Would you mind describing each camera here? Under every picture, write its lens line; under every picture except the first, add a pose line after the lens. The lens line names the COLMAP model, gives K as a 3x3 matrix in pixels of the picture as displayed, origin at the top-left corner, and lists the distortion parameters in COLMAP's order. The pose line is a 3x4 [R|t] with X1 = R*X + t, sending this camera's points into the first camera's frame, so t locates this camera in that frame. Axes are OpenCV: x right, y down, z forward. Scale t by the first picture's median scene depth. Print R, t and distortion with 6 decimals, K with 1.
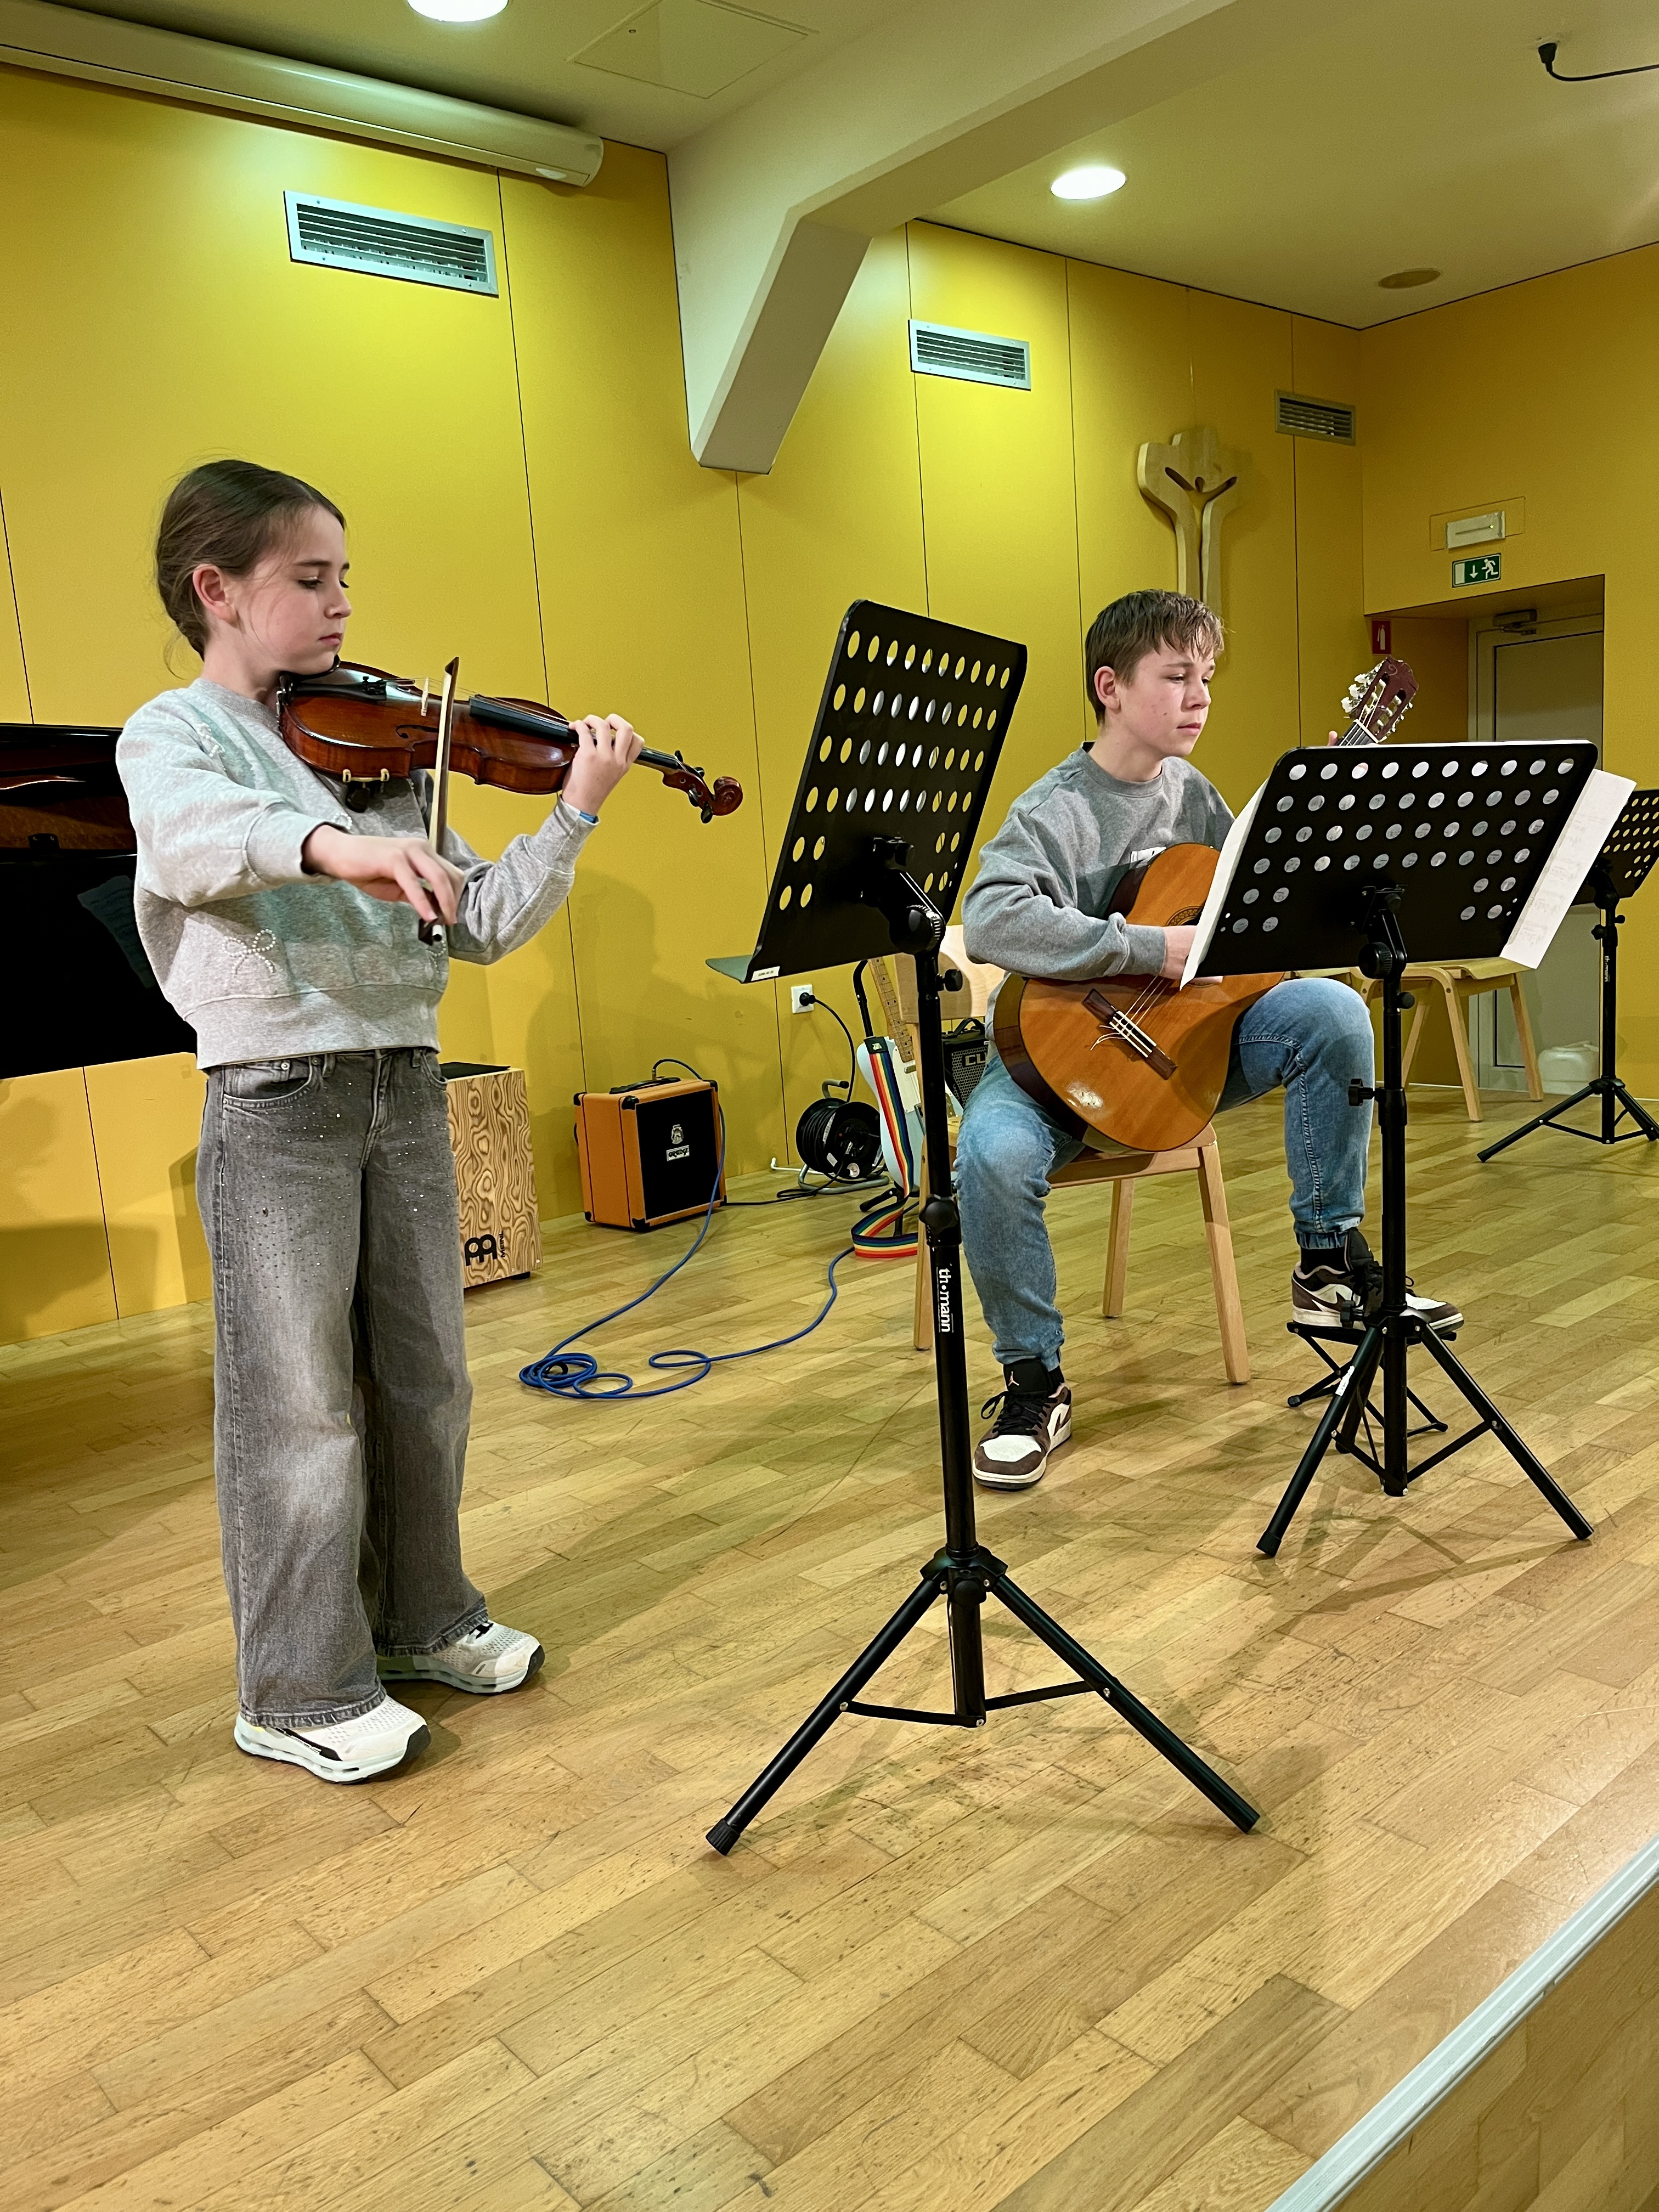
lens RADIAL K [[1666.7, 0, 815.8], [0, 1666.7, 1121.8], [0, 0, 1]] dist [0.059276, -0.076435]
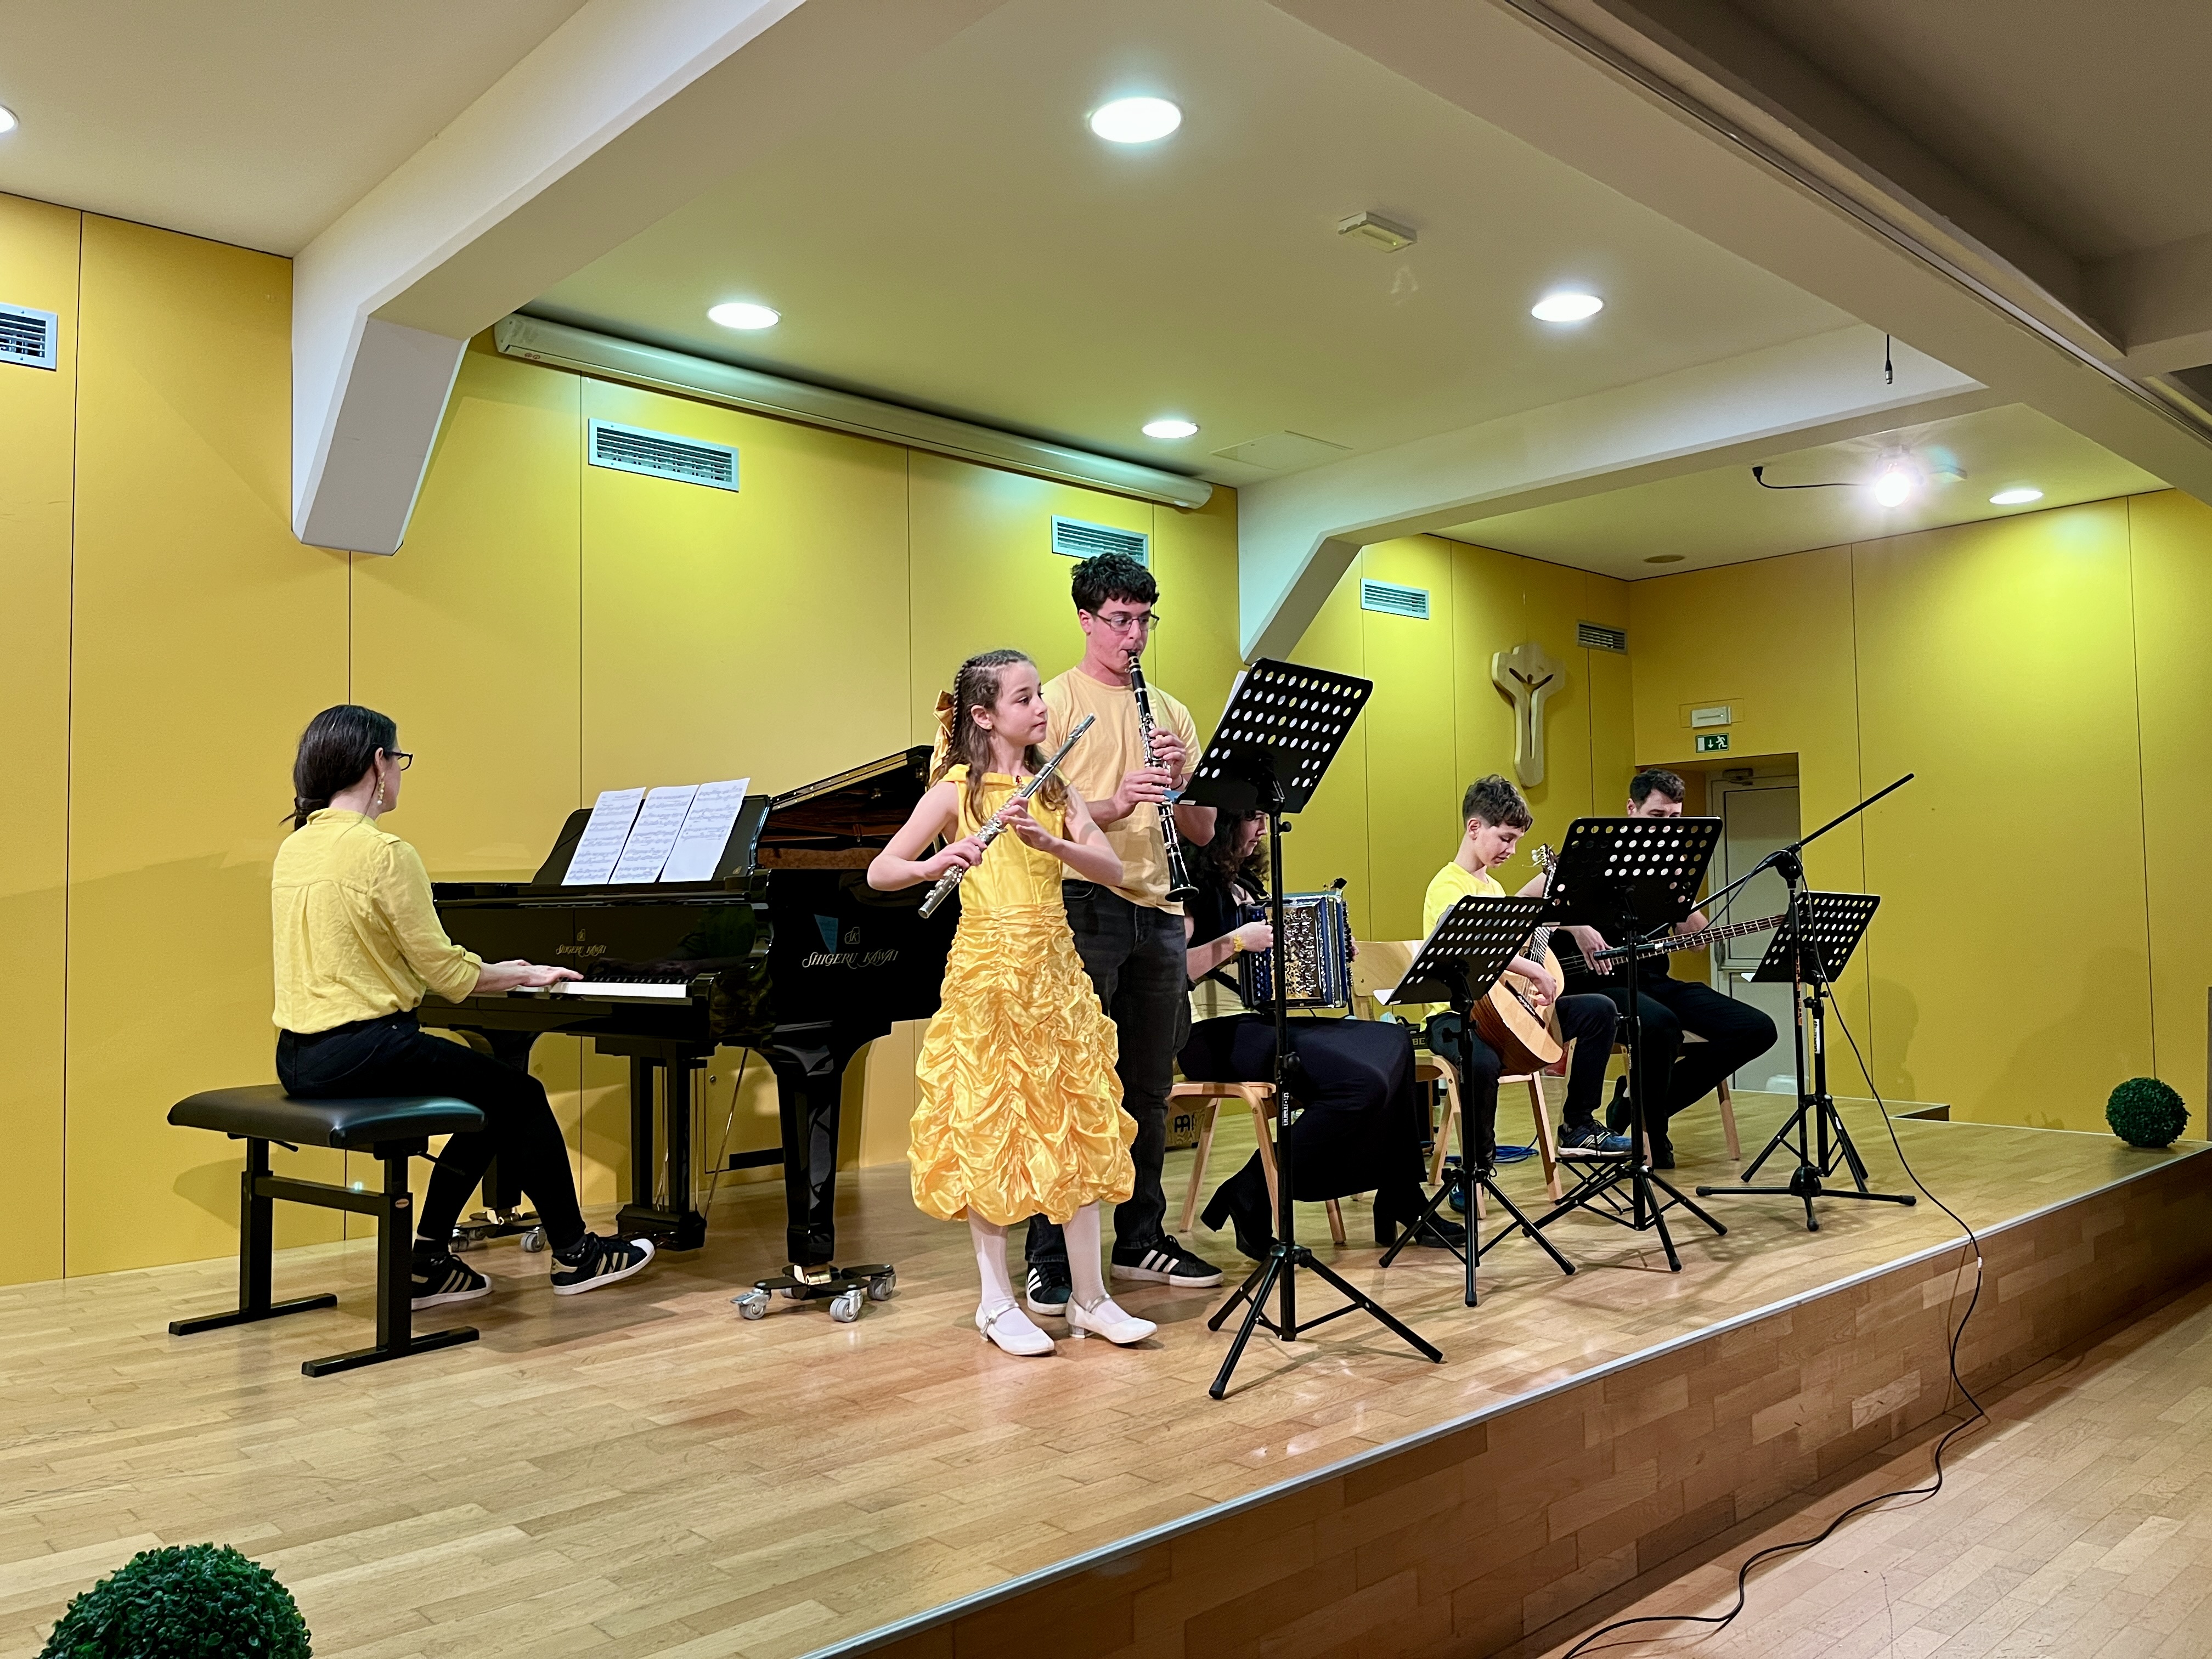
lens RADIAL K [[1666.7, 0, 1113.1], [0, 1666.7, 837.3], [0, 0, 1]] dist [0.059276, -0.076435]
pose [[0.997637, 0.057058, 0.038261, -0.251890], [-0.047753, 0.976348, -0.210864, 0.120270], [-0.049388, 0.208539, 0.976766, -0.539642]]
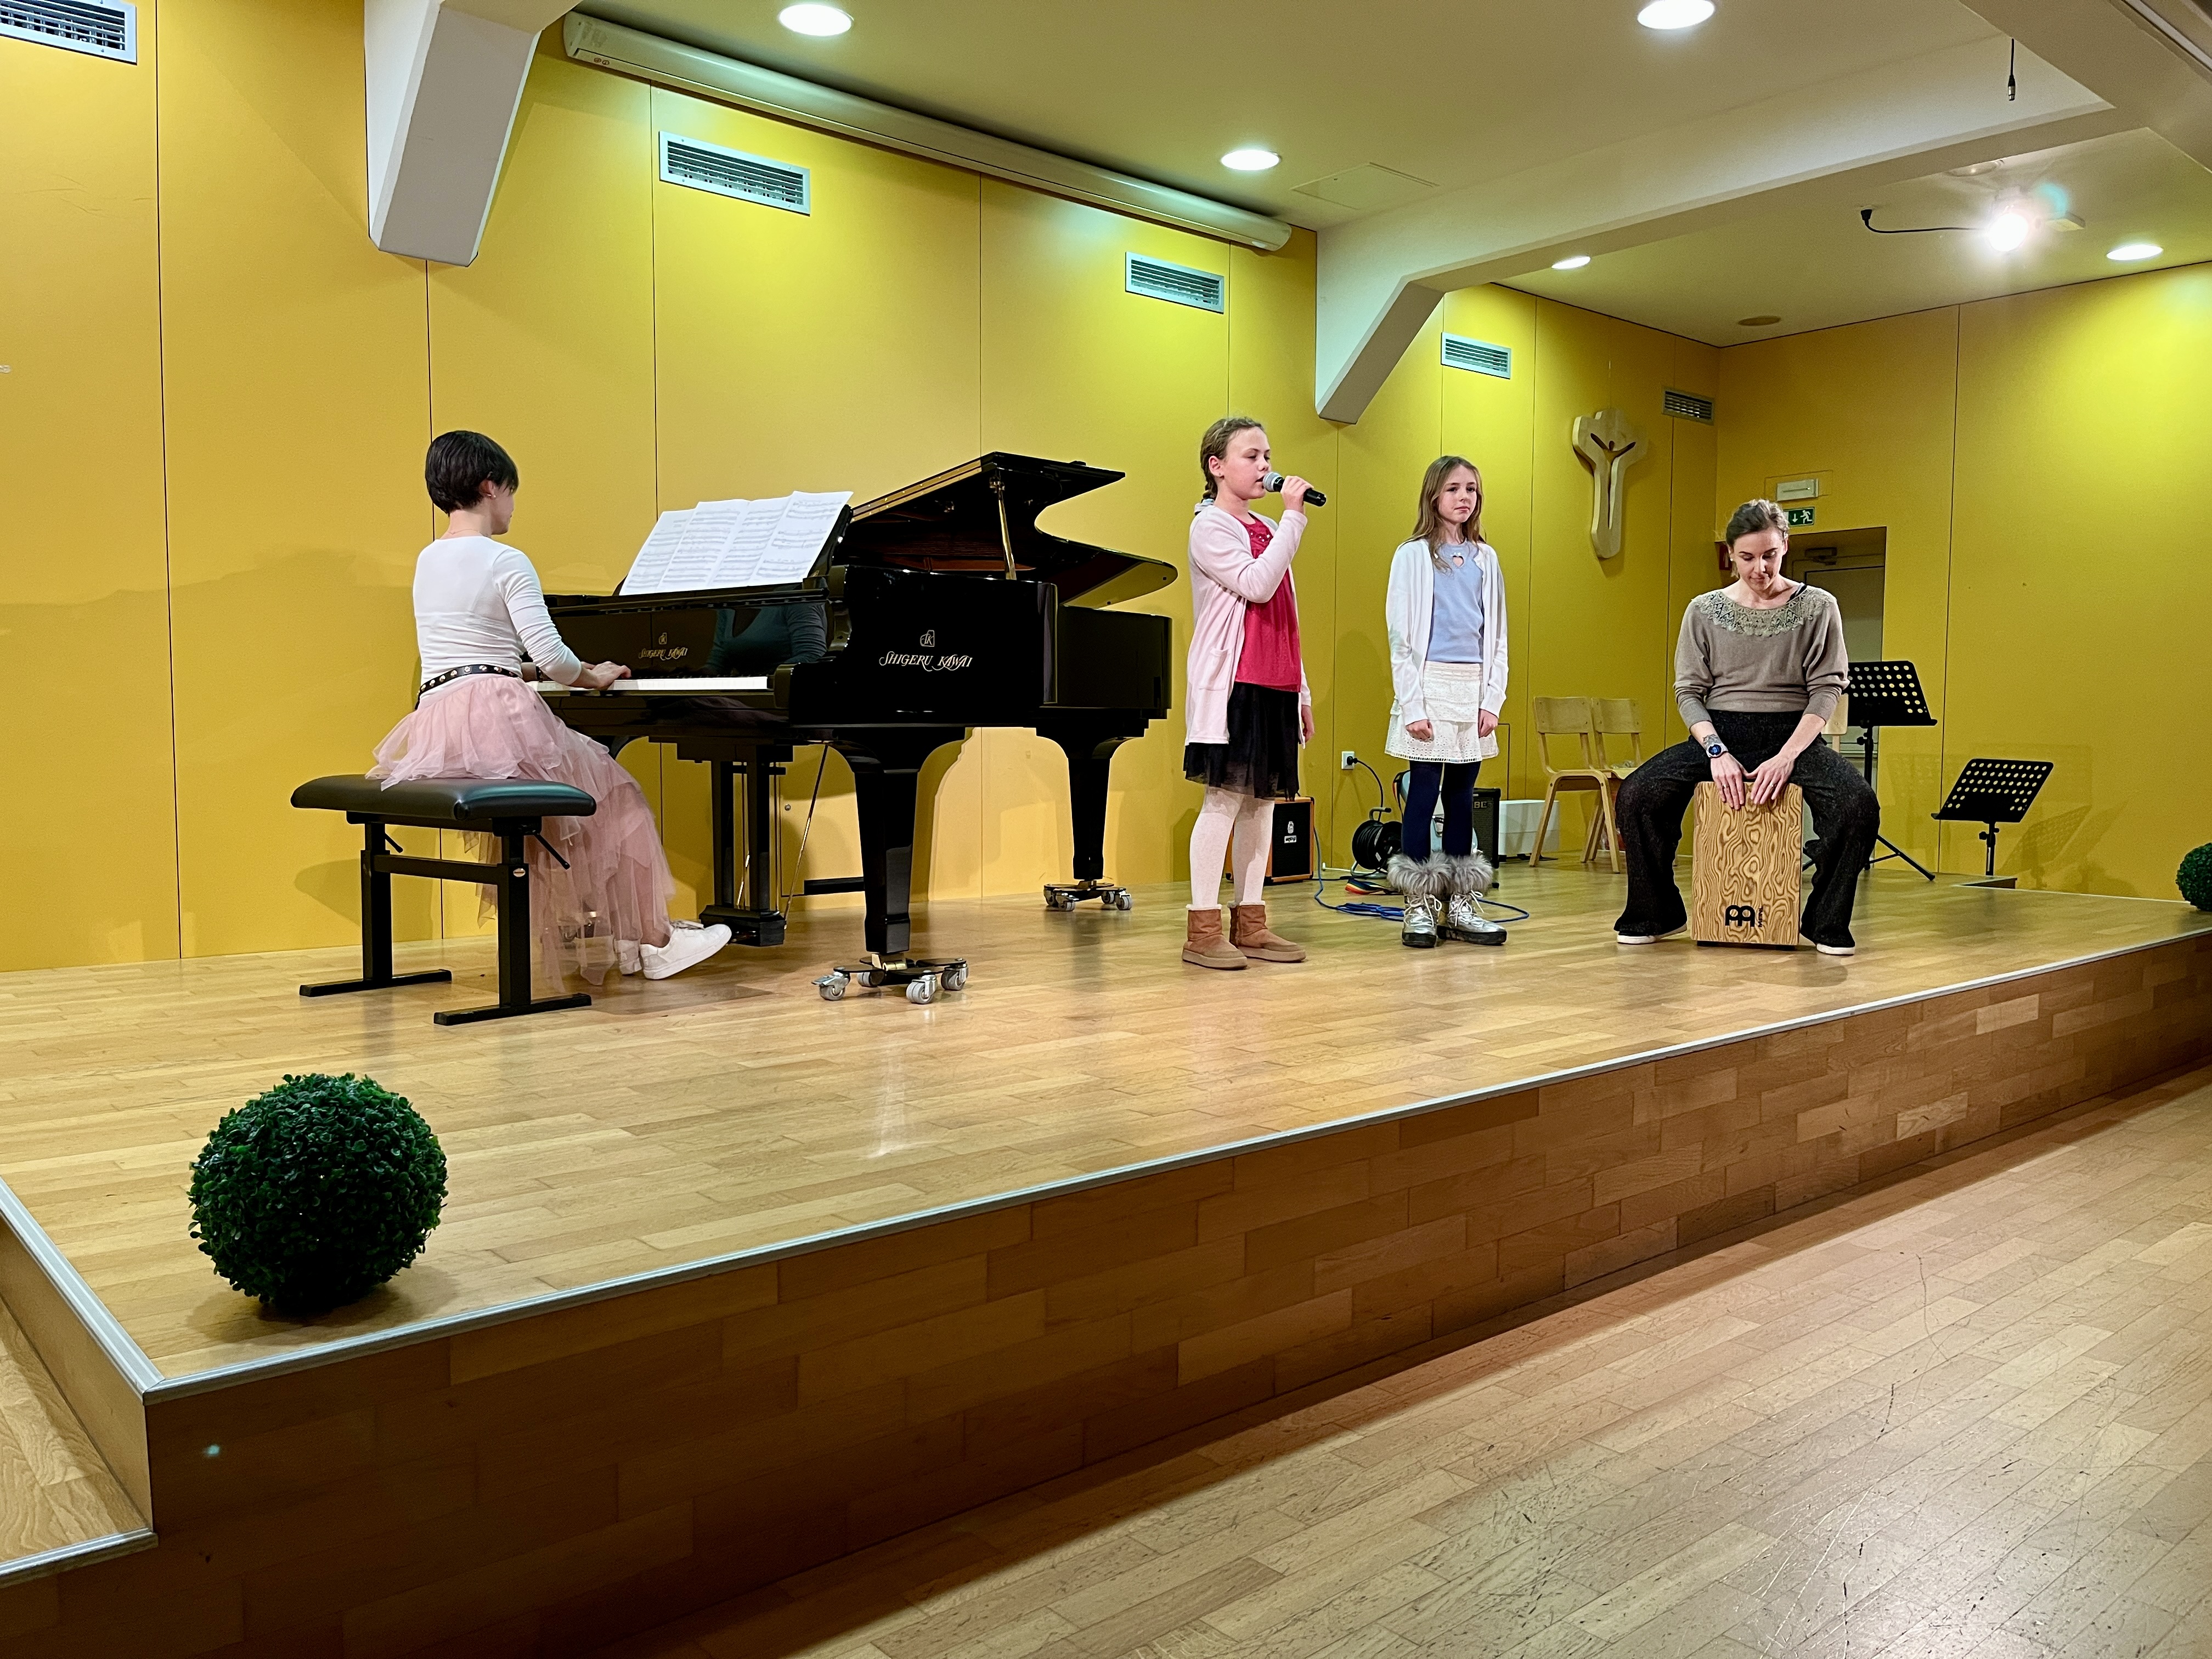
lens RADIAL K [[1666.7, 0, 1101.5], [0, 1666.7, 833.8], [0, 0, 1]] dist [0.059276, -0.076435]
pose [[0.997139, 0.075449, 0.004534, -0.255512], [-0.074624, 0.992219, -0.099660, 0.175412], [-0.012018, 0.099036, 0.995011, -0.541268]]
